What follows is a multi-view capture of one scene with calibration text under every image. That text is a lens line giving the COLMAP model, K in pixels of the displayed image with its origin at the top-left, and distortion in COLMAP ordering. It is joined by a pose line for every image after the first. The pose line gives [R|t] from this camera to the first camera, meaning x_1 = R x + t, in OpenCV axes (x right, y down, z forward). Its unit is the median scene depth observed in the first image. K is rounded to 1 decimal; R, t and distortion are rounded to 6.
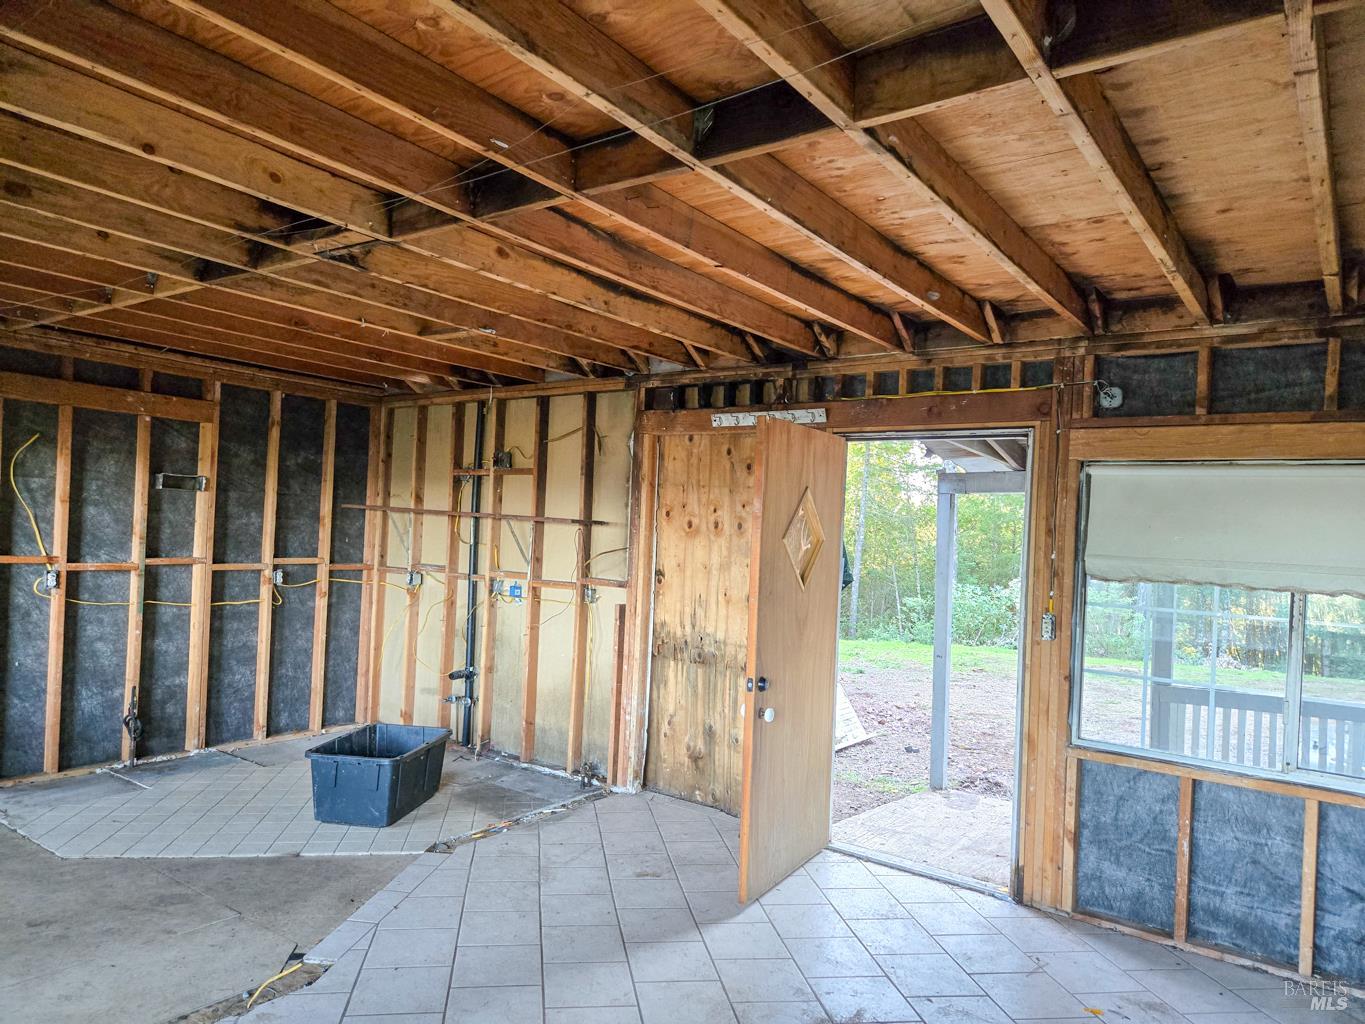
lens RADIAL K [[908.2, 0, 670.1], [0, 908.2, 515.4], [0, 0, 1]] dist [0.073053, -0.057358]
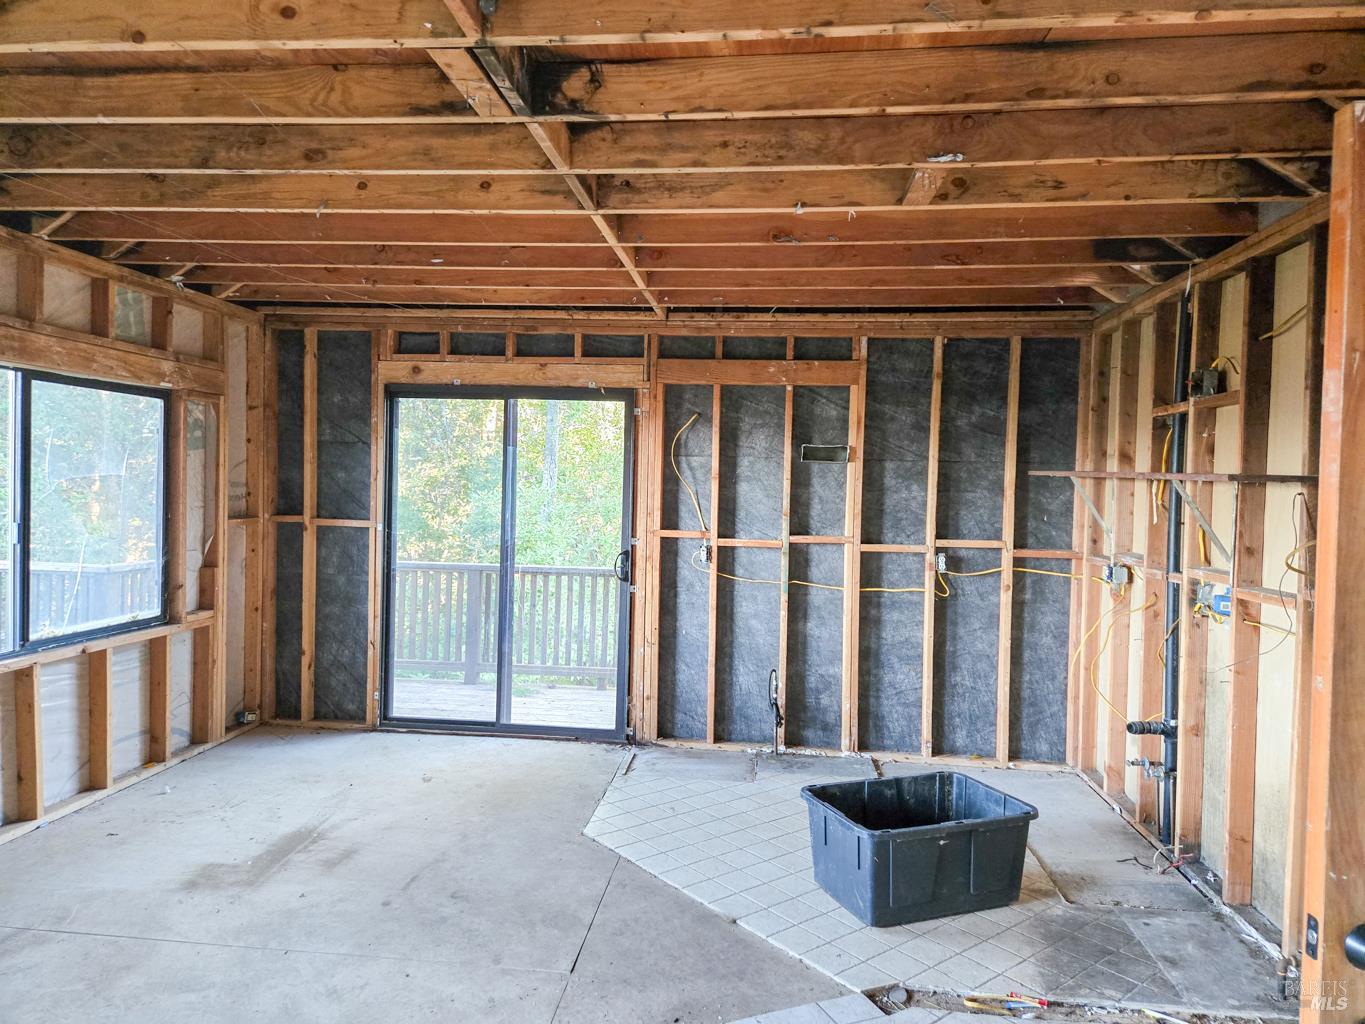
lens RADIAL K [[908.2, 0, 681.8], [0, 908.2, 503.9], [0, 0, 1]] dist [0.073053, -0.057358]
pose [[0.505718, -0.015496, -0.862560, 0.172554], [0.016044, 0.999835, -0.008555, 0.019166], [0.862550, -0.009513, 0.505883, 0.414236]]
